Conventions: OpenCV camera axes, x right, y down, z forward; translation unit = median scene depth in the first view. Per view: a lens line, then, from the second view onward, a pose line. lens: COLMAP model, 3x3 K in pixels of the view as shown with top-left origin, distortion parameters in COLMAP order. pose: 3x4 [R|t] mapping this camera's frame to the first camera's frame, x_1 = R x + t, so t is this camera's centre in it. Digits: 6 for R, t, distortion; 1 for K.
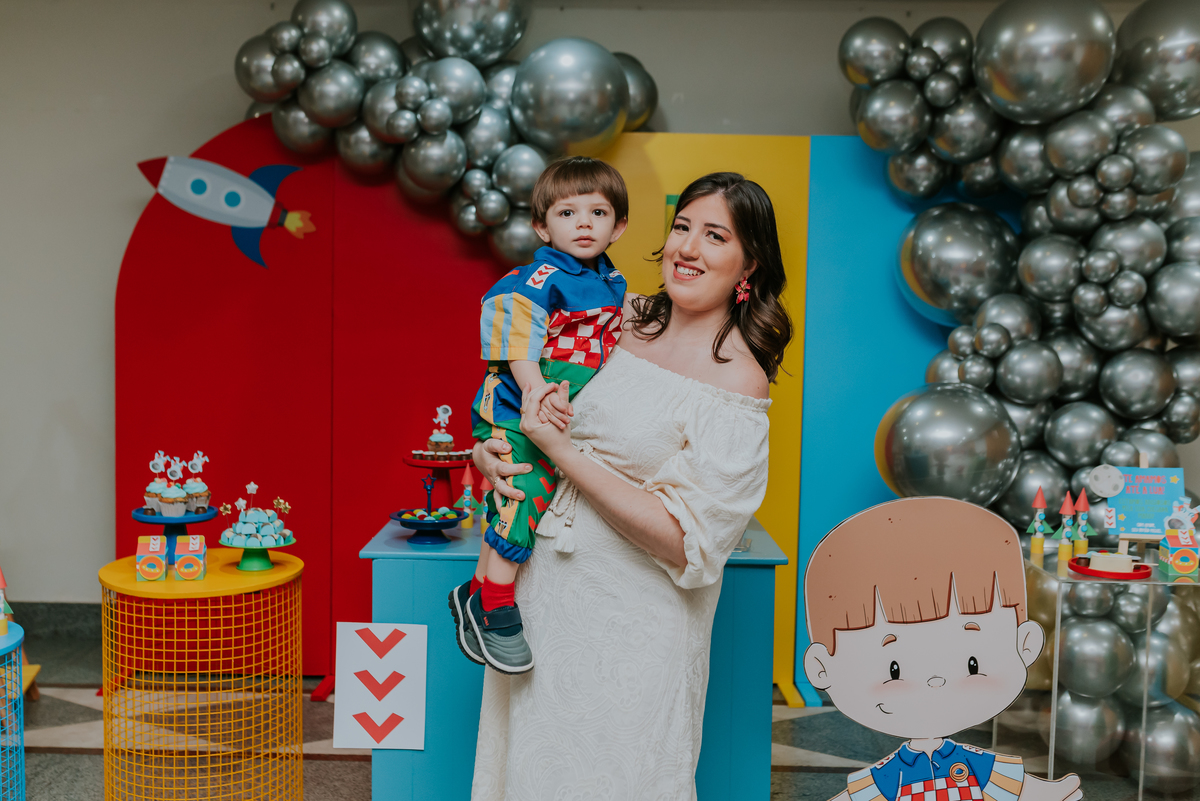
lens RADIAL K [[1189.2, 0, 580.7], [0, 1189.2, 382.8], [0, 0, 1]] dist [0.011809, -0.020208]
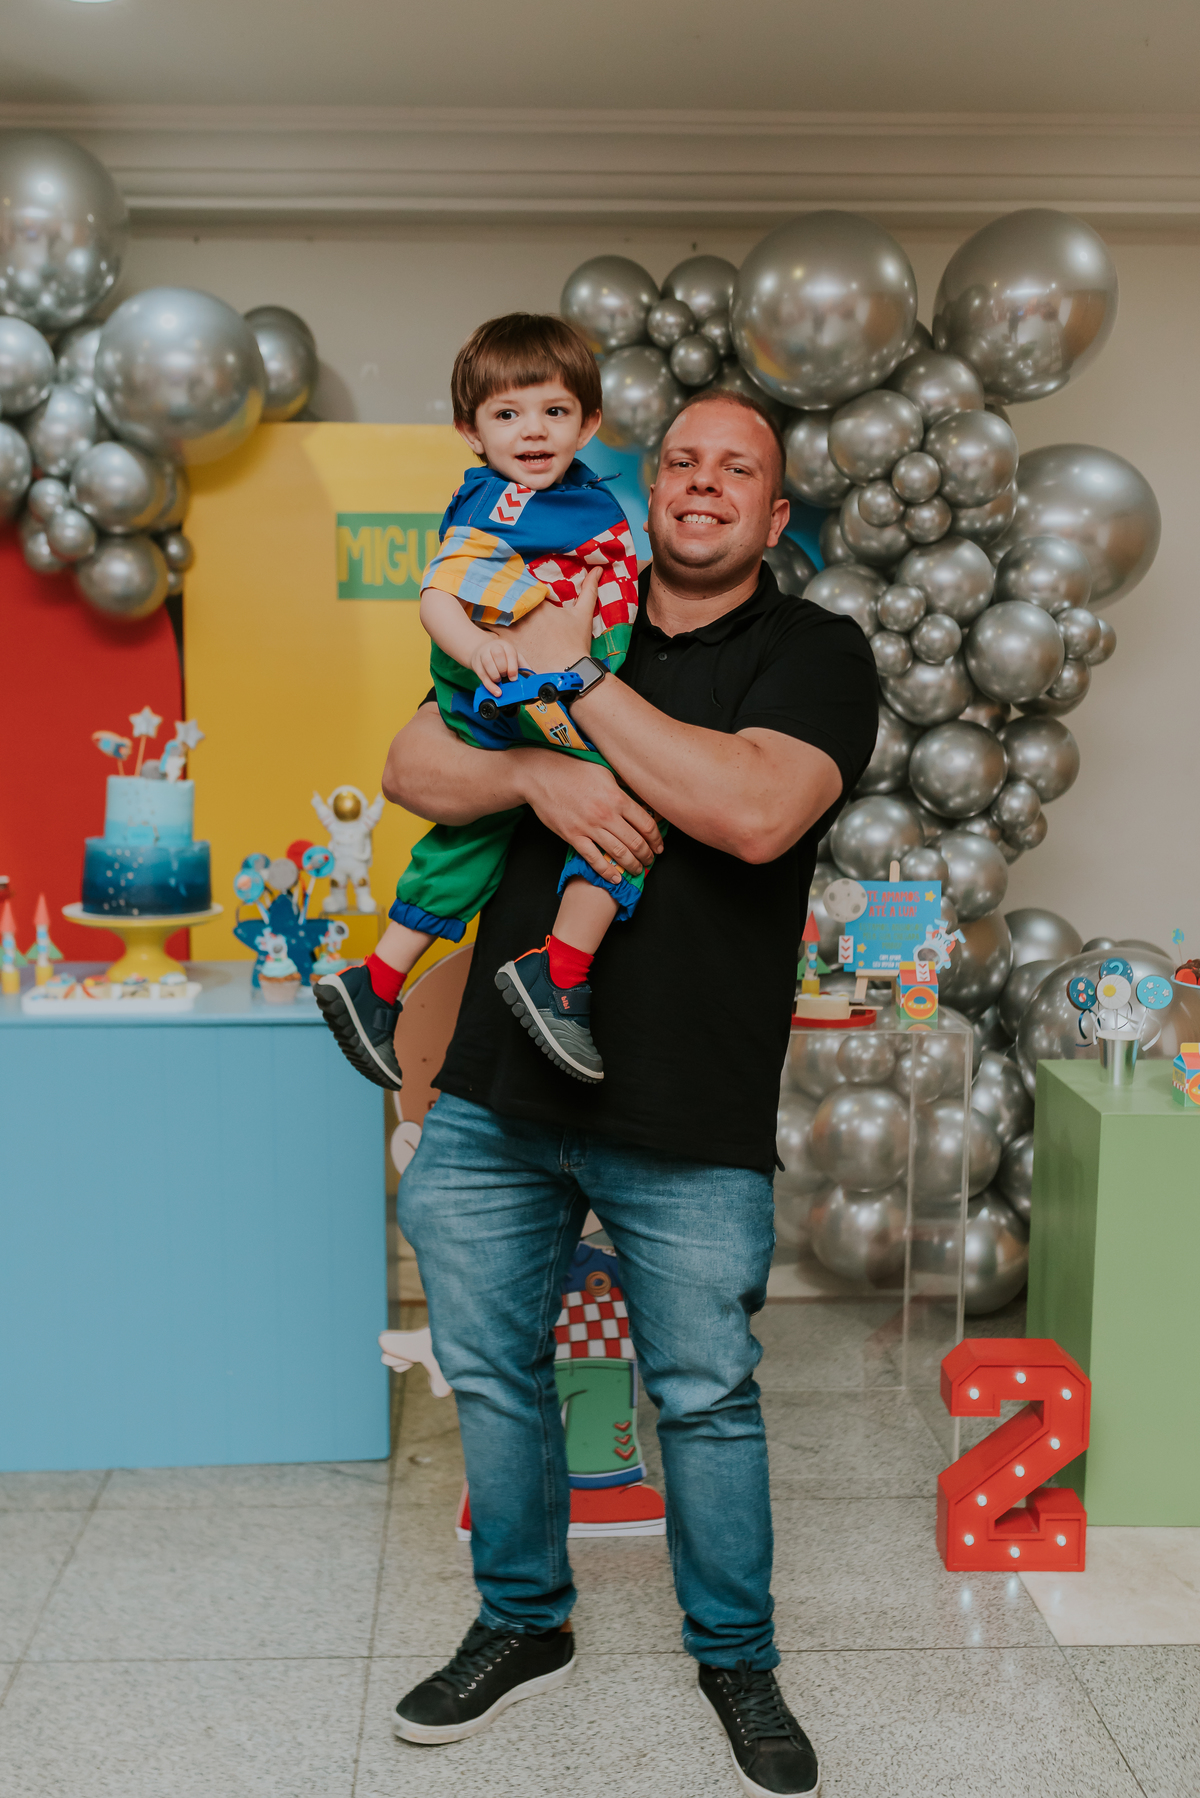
lens RADIAL K [[1781.8, 0, 542.4], [0, 1781.8, 895.5], [0, 0, 1]] dist [0.011809, -0.020208]
pose [[0.998438, -0.022502, 0.051132, 0.153285], [0.019189, 0.997741, 0.064386, 0.002890], [-0.052466, -0.063304, 0.996614, -0.081523]]
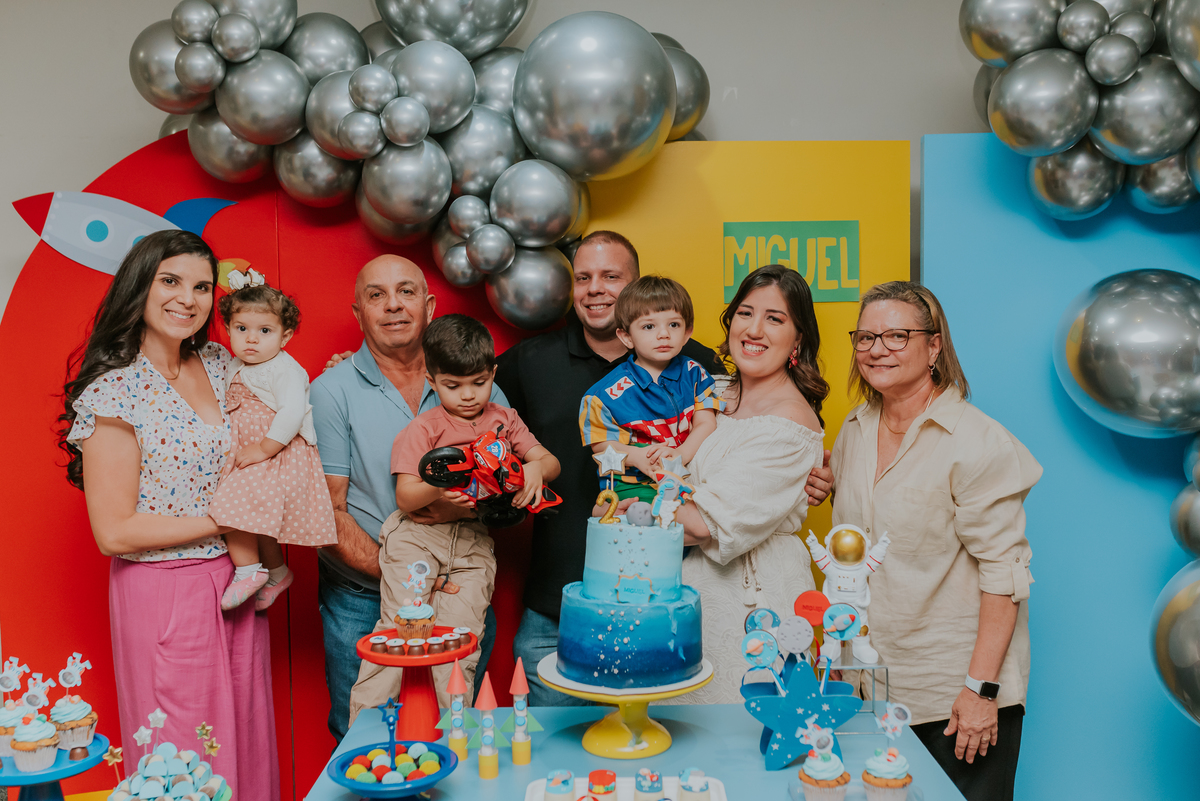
lens RADIAL K [[1163.1, 0, 598.5], [0, 1163.1, 406.5], [0, 0, 1]] dist [0.002851, 0.019586]
pose [[0.999519, -0.030982, -0.000997, -0.011365], [0.030987, 0.999507, 0.005061, -0.055806], [0.000839, -0.005089, 0.999987, 0.309113]]
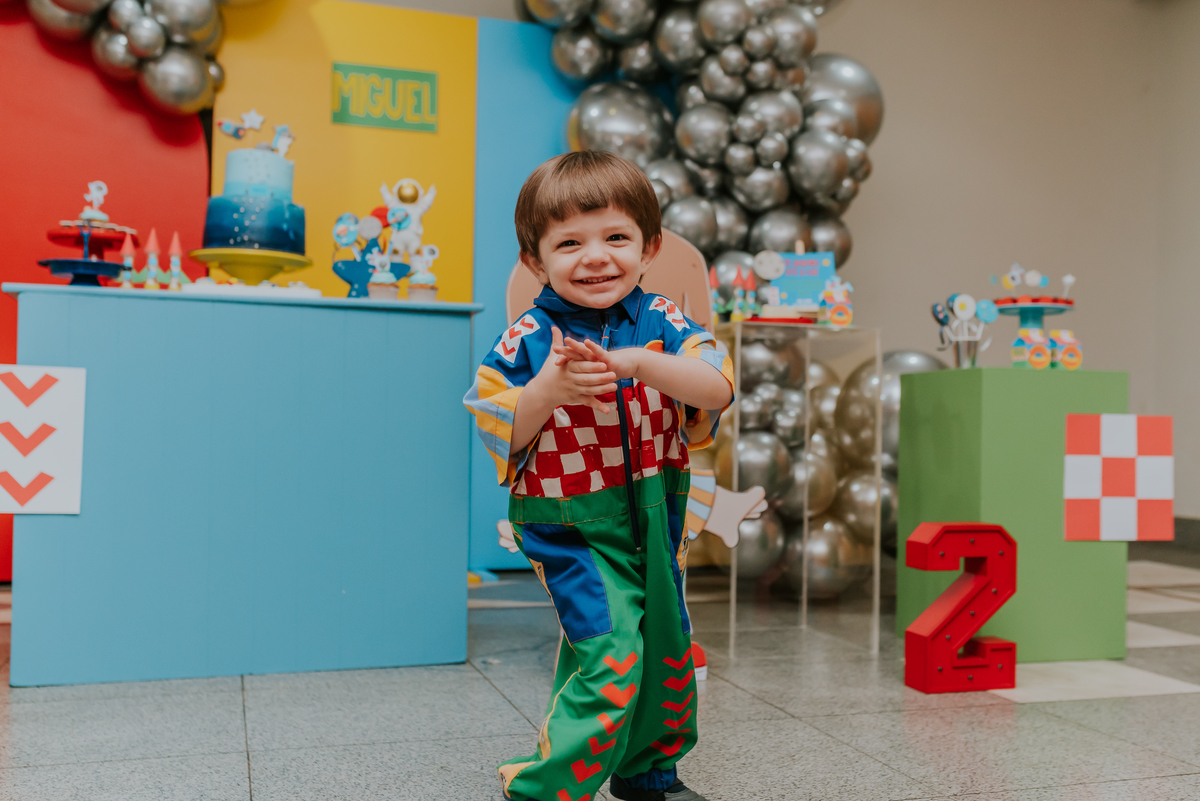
lens RADIAL K [[1208.2, 0, 604.1], [0, 1208.2, 401.0], [0, 0, 1]] dist [0.000807, -0.001903]
pose [[0.947552, 0.002542, 0.319592, -0.037035], [0.020748, 0.997370, -0.069450, 0.217774], [-0.318928, 0.072438, 0.945007, 0.021933]]
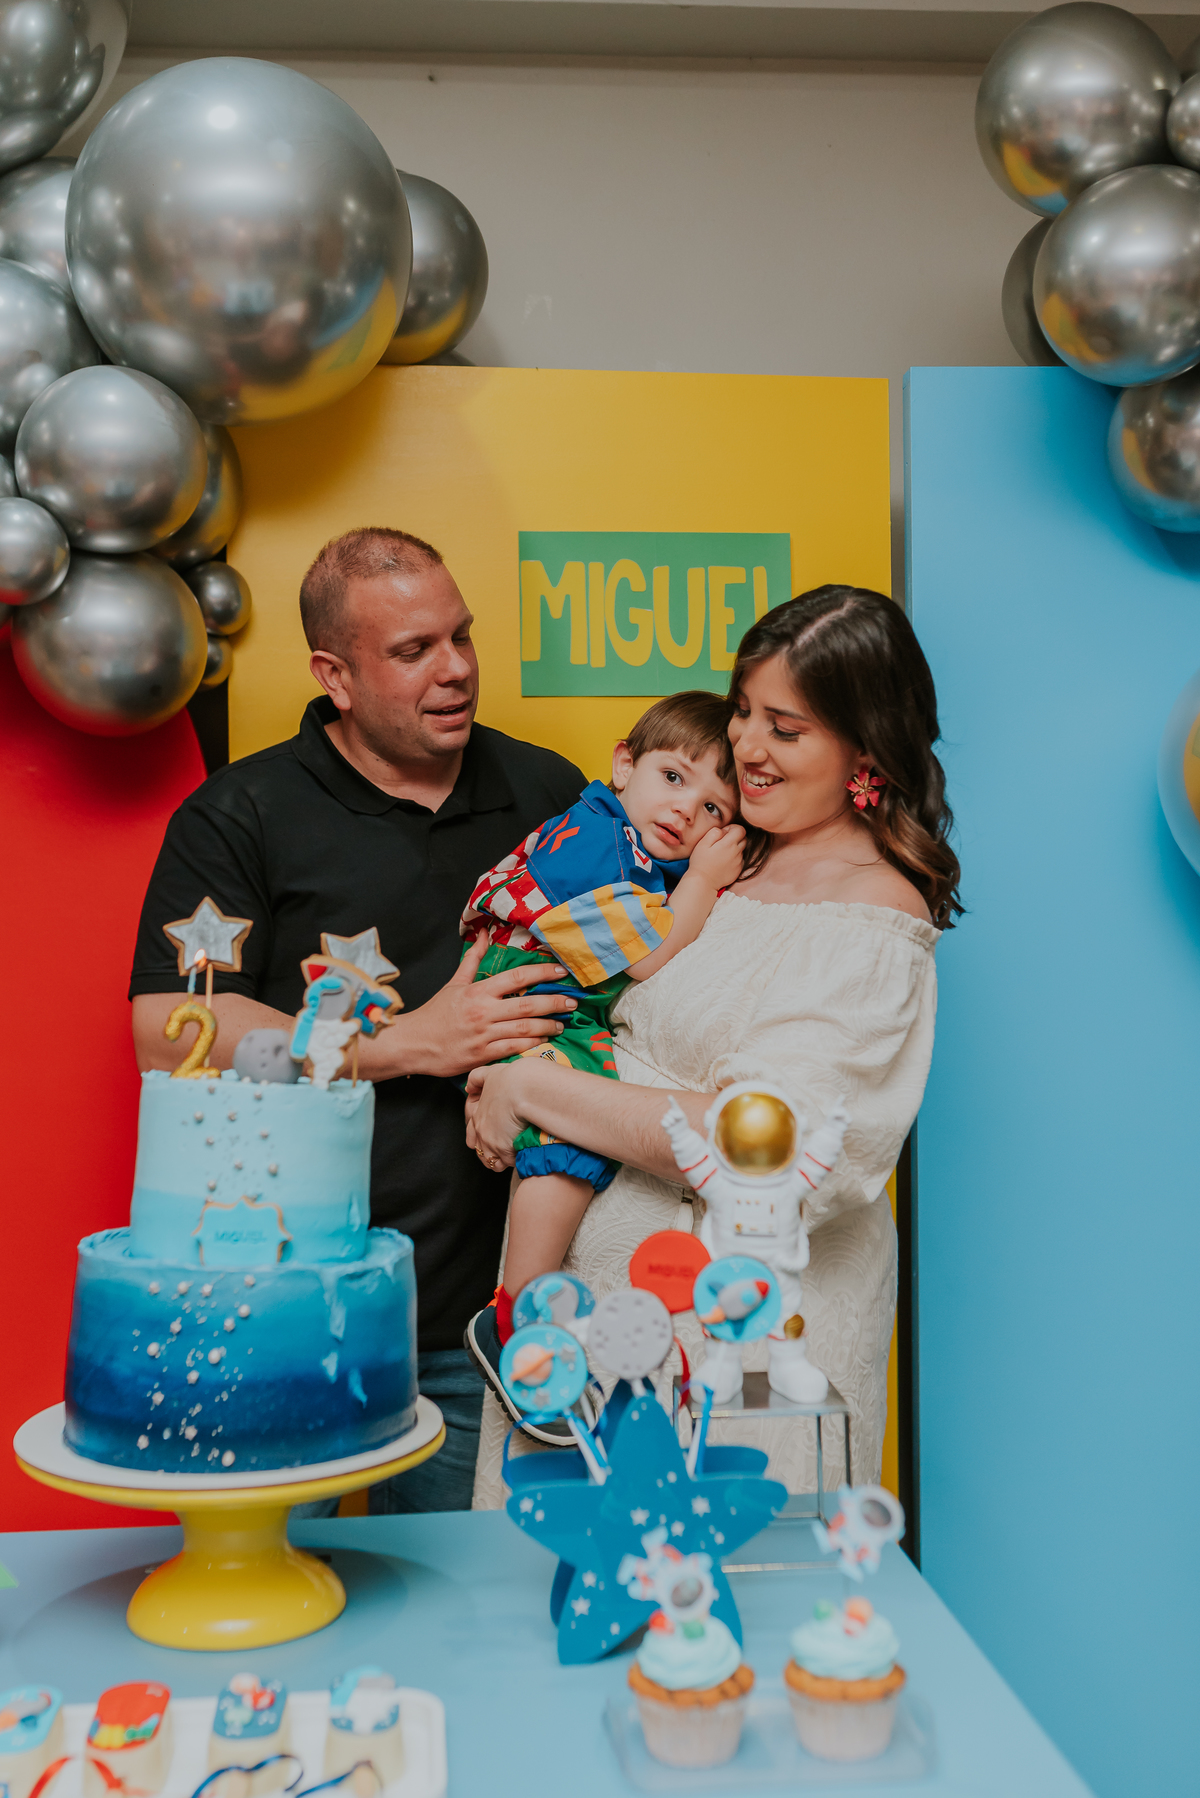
lens RADIAL K [[1956.7, 0, 577.2], [0, 1956.7, 936.9], [0, 0, 1]] dist [-0.001635, -0.004263]
pose [[0.994338, -0.033831, 0.100733, 0.027140], [0.037467, 0.998705, -0.034423, -0.012298], [-0.099438, 0.038002, 0.994318, 0.456208]]
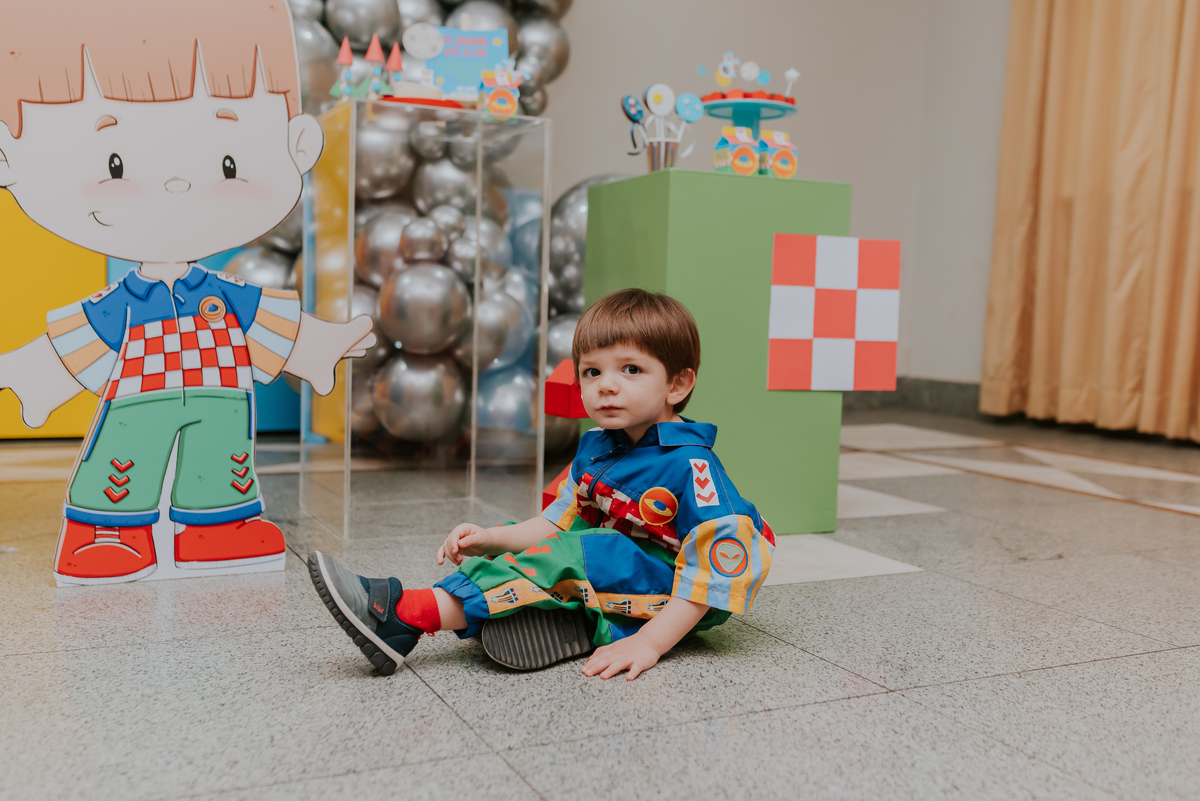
lens RADIAL K [[1182.3, 0, 597.4], [0, 1182.3, 397.3], [0, 0, 1]] dist [-0.007630, 0.001580]
pose [[0.890561, -0.028648, 0.453961, 0.130533], [0.015146, 0.999329, 0.033351, 0.240960], [-0.454612, -0.022826, 0.890397, 0.156778]]
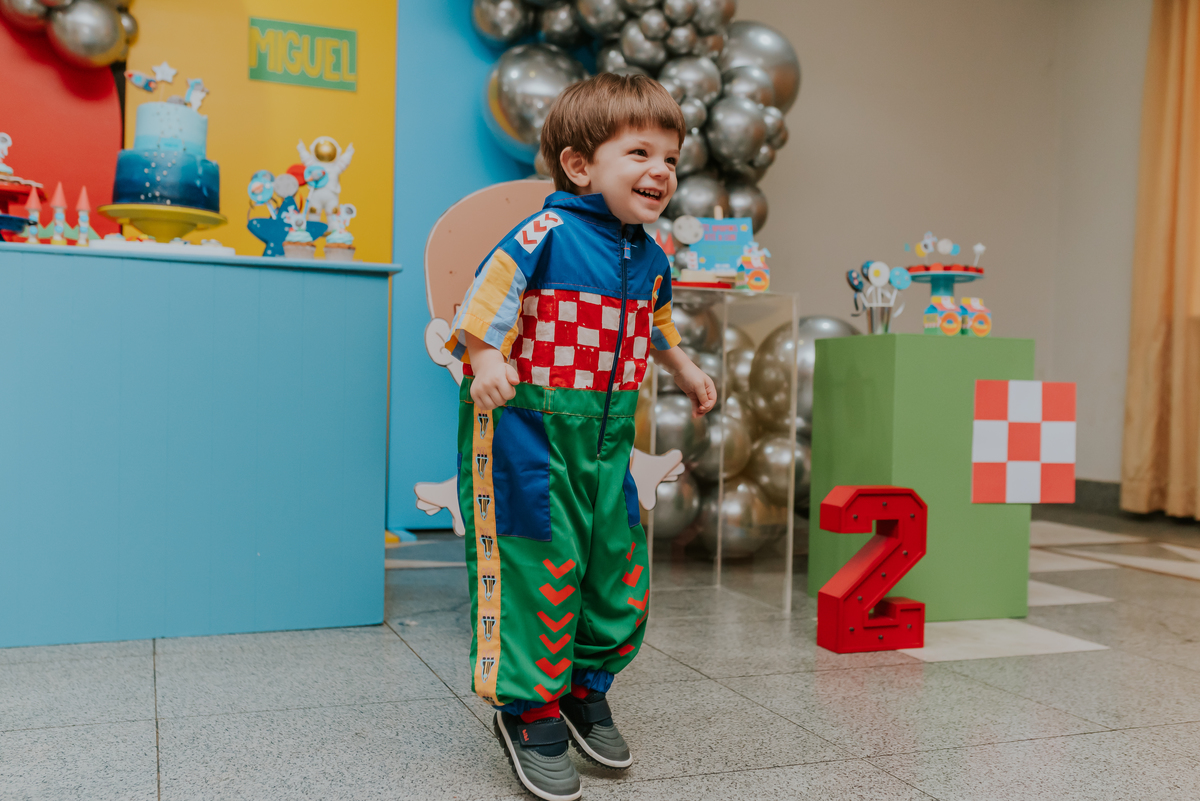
lens RADIAL K [[1173.3, 0, 590.3], [0, 1173.3, 400.2], [0, 0, 1]] dist [-0.001369, 0.002023]
pose [[0.927615, -0.001814, 0.373533, -0.030635], [0.016587, 0.999202, -0.036339, 0.215558], [-0.373169, 0.039904, 0.926905, 0.041376]]
